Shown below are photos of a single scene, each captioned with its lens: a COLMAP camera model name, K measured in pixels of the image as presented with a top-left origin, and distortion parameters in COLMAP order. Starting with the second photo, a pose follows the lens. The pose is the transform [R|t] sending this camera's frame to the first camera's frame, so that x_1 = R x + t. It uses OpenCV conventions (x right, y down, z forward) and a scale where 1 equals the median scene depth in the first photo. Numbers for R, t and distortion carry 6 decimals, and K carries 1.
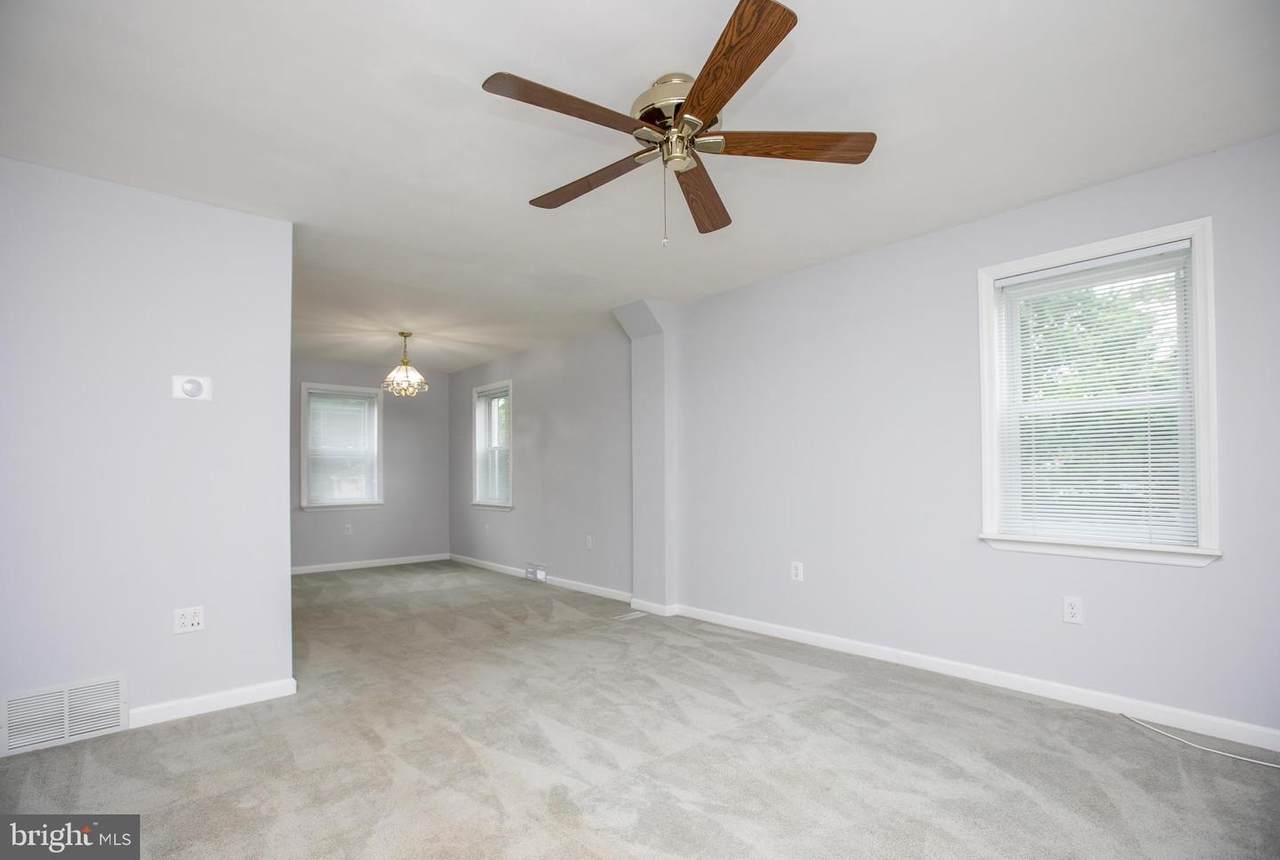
lens RADIAL K [[596.8, 0, 639.8], [0, 596.8, 466.4], [0, 0, 1]] dist [-0.064456, 0.019955]
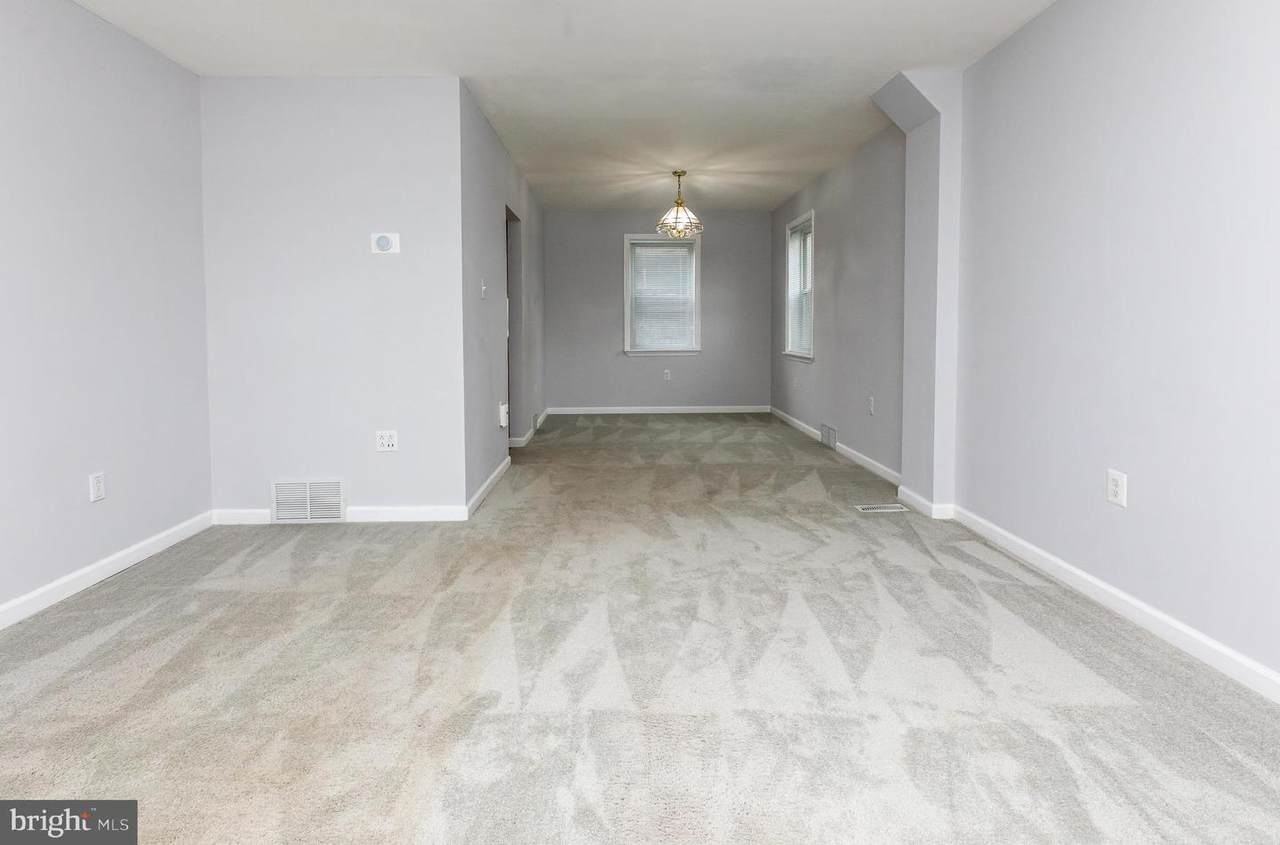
lens RADIAL K [[617.1, 0, 639.6], [0, 617.1, 350.0], [0, 0, 1]] dist [-0.009834, 0.000127]
pose [[0.764592, 0.030323, -0.643801, 0.388301], [0.005681, 0.998537, 0.053778, 0.013652], [0.644489, -0.044776, 0.763301, 0.348698]]
